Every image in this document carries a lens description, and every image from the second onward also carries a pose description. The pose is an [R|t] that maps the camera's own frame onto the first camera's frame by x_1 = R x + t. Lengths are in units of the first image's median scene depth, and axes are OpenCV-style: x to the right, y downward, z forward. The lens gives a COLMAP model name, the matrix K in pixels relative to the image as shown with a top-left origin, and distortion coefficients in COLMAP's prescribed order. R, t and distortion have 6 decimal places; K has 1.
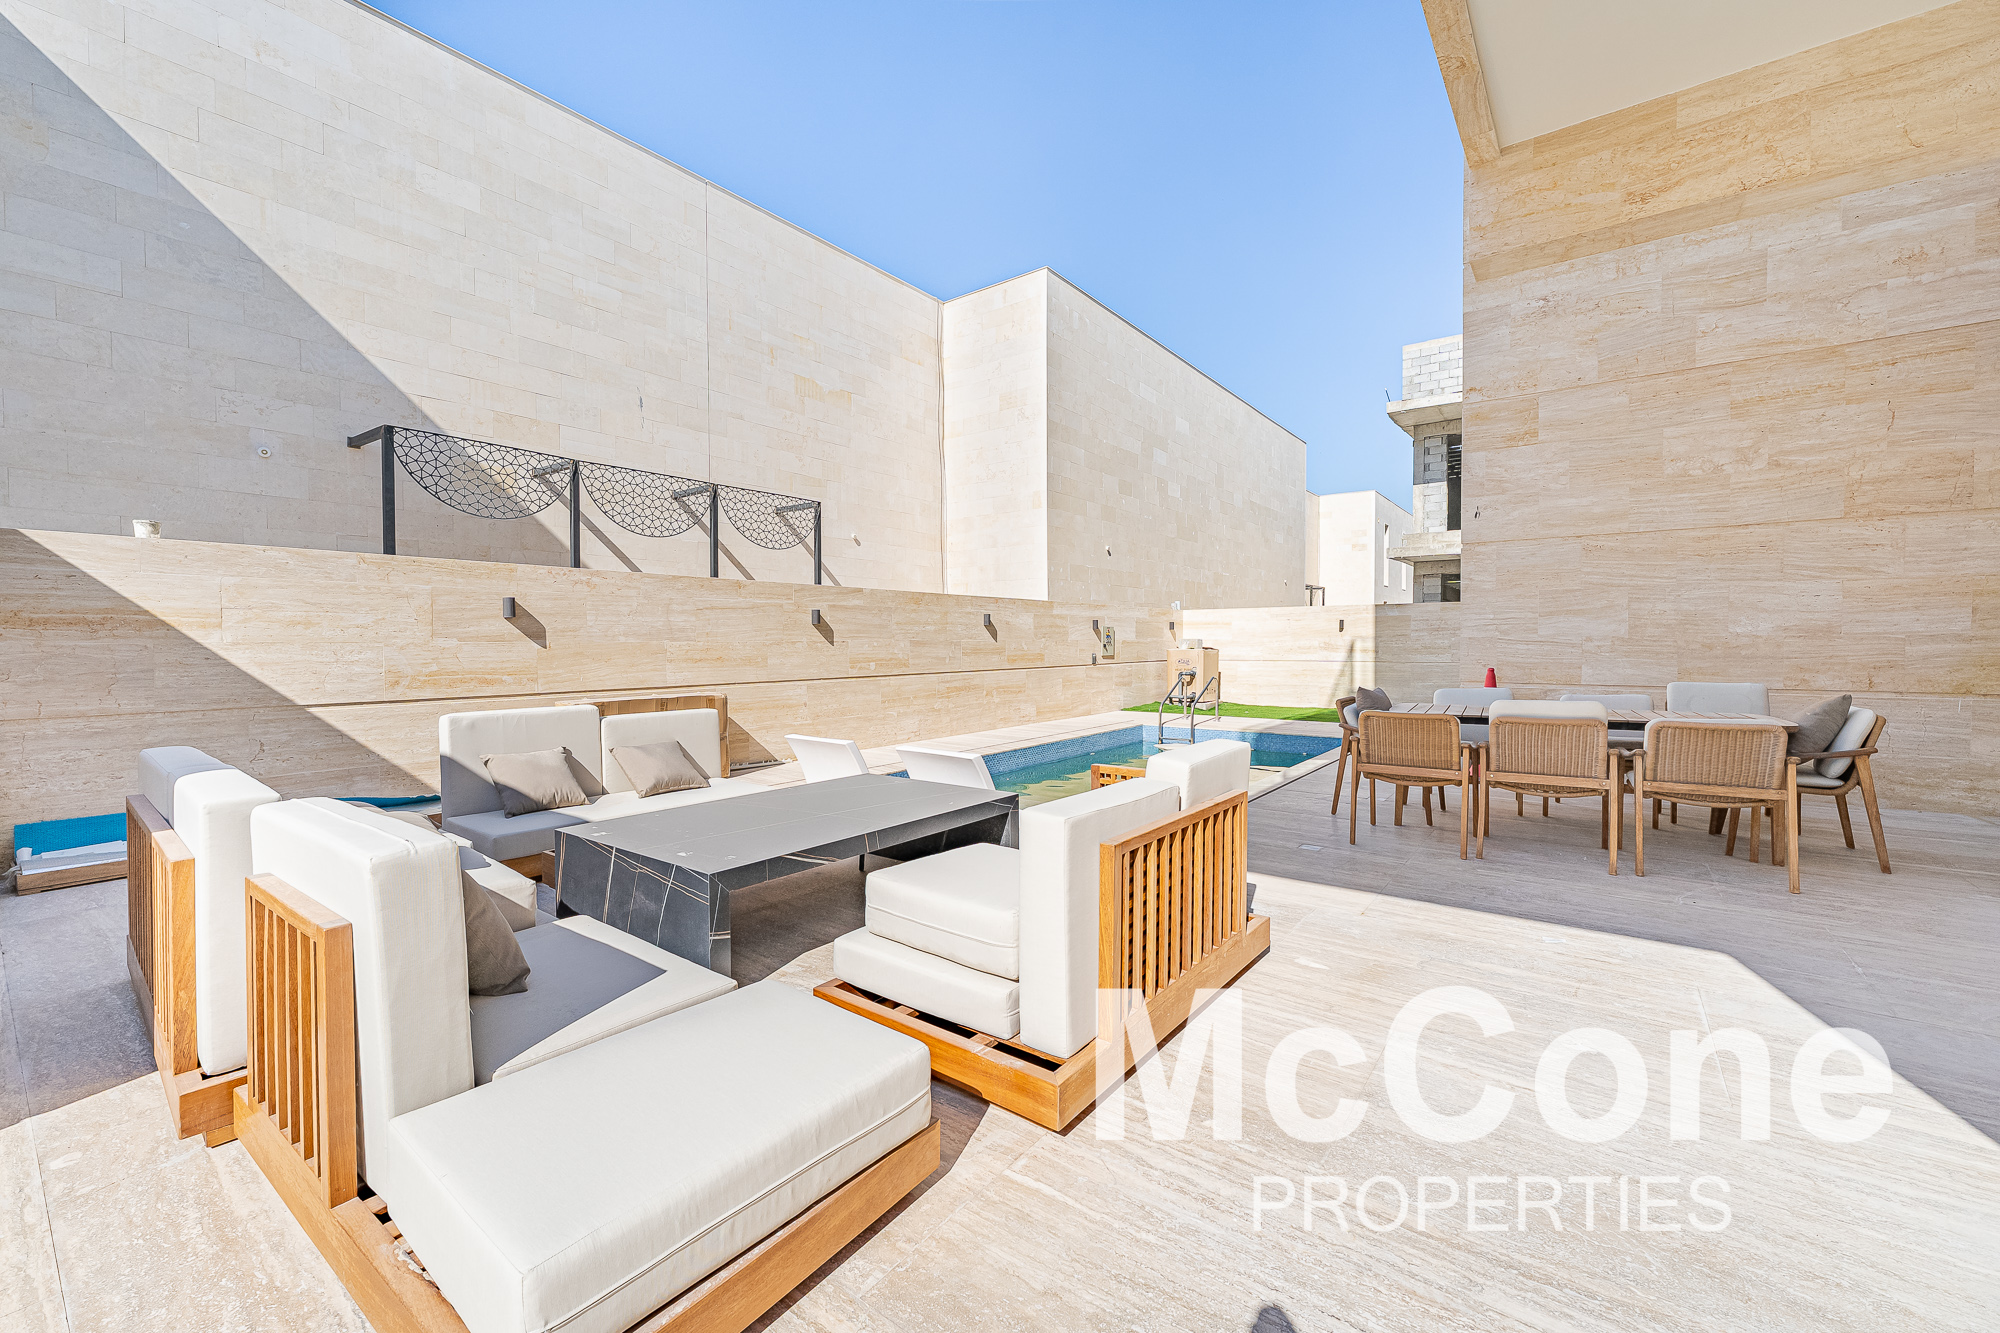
lens RADIAL K [[818.1, 0, 959.4], [0, 818.1, 675.5], [0, 0, 1]] dist [-0.000894, 0.000361]
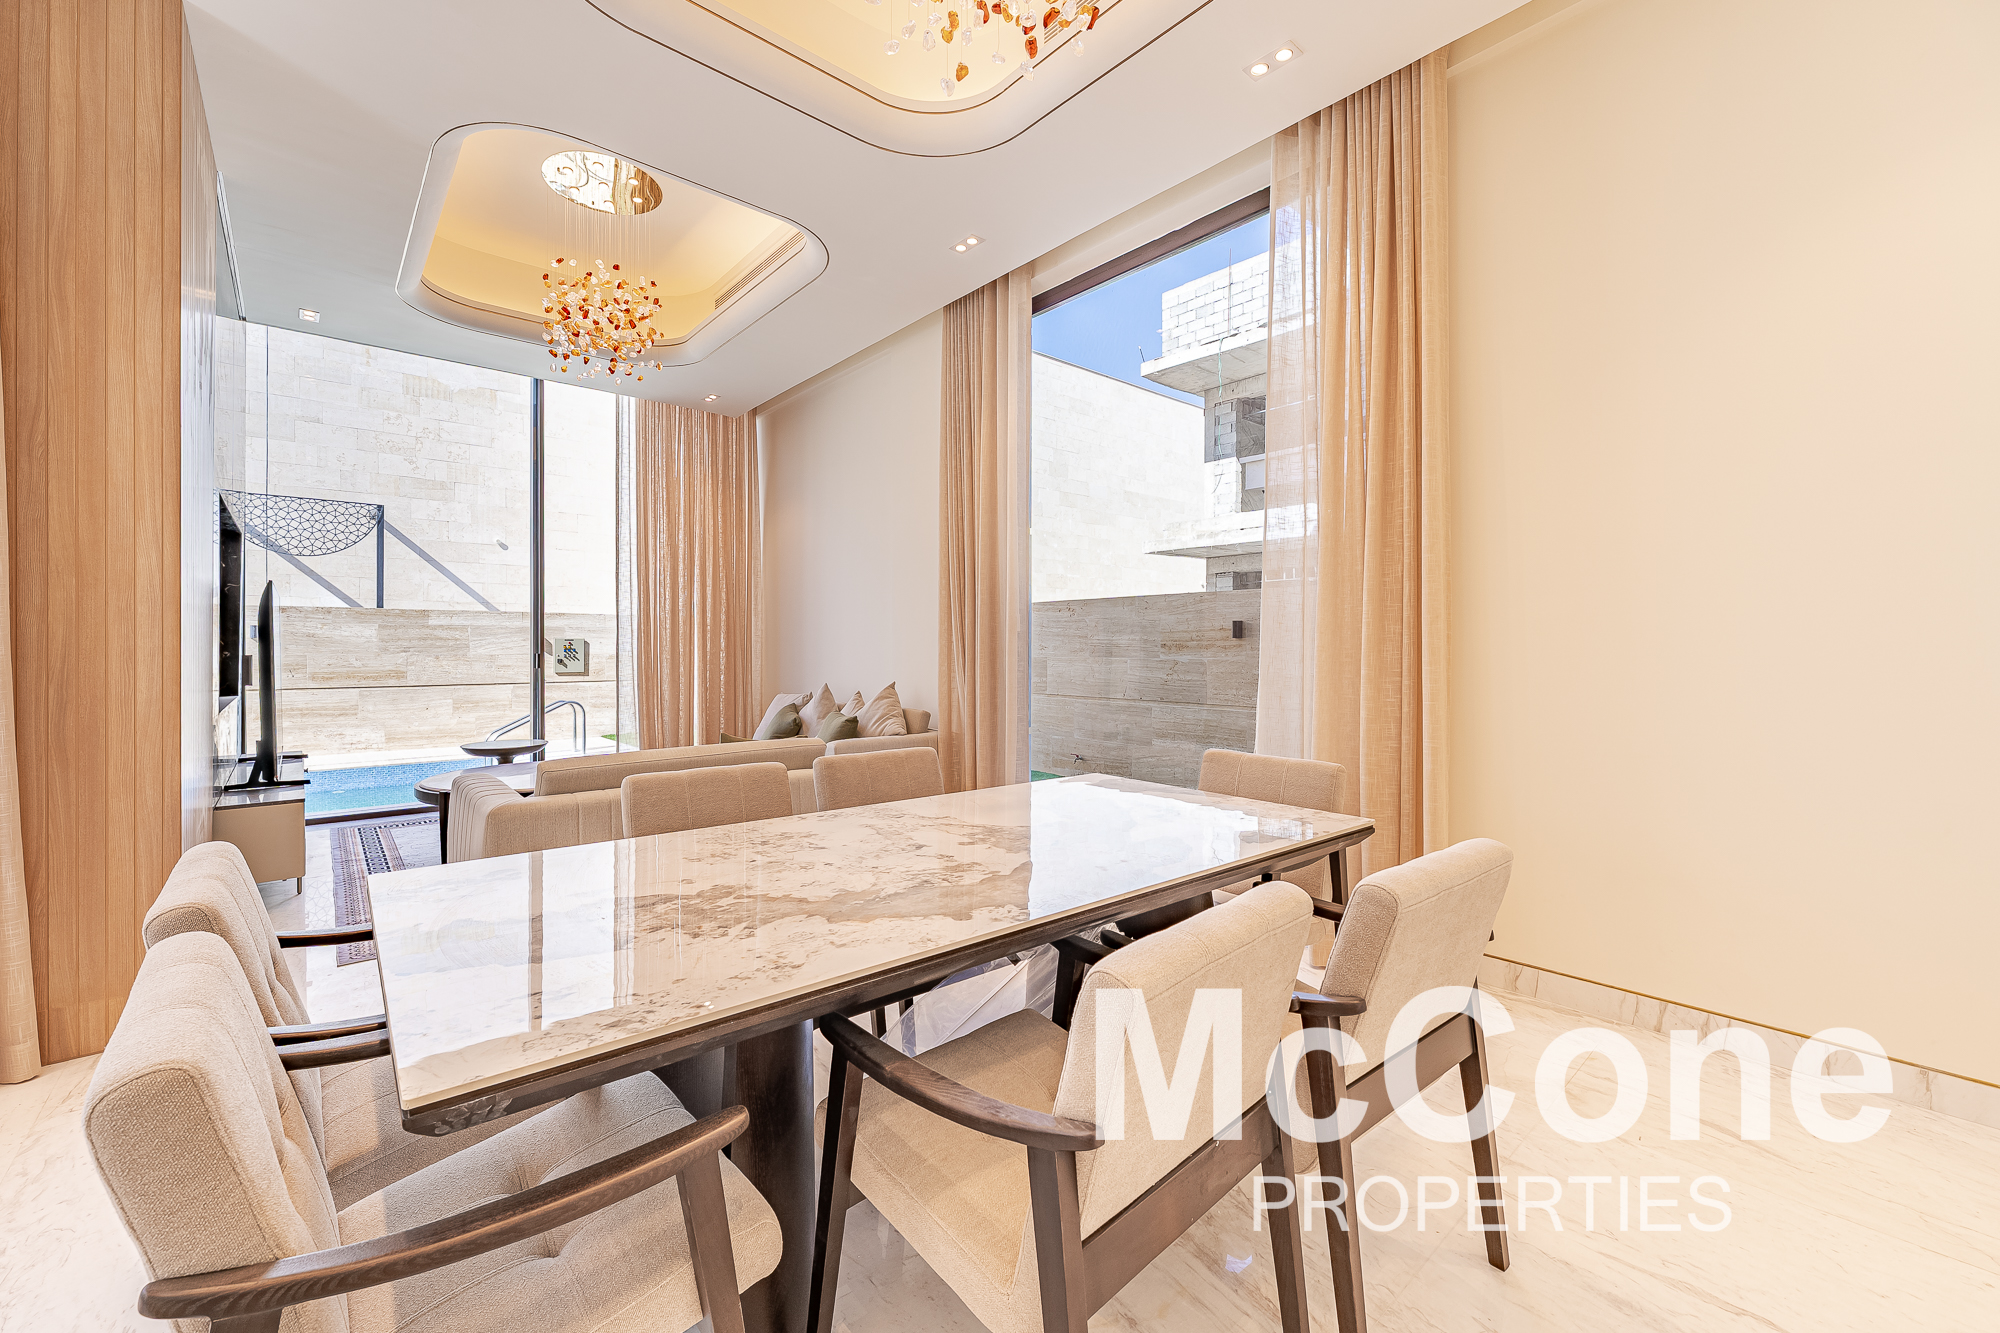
lens RADIAL K [[818.1, 0, 1023.1], [0, 818.1, 667.5], [0, 0, 1]] dist [-0.000894, 0.000361]
pose [[0.977865, 0.010453, -0.208977, 0.844624], [-0.013456, 0.999826, -0.012954, -0.025003], [0.208805, 0.015479, 0.977835, 0.261146]]
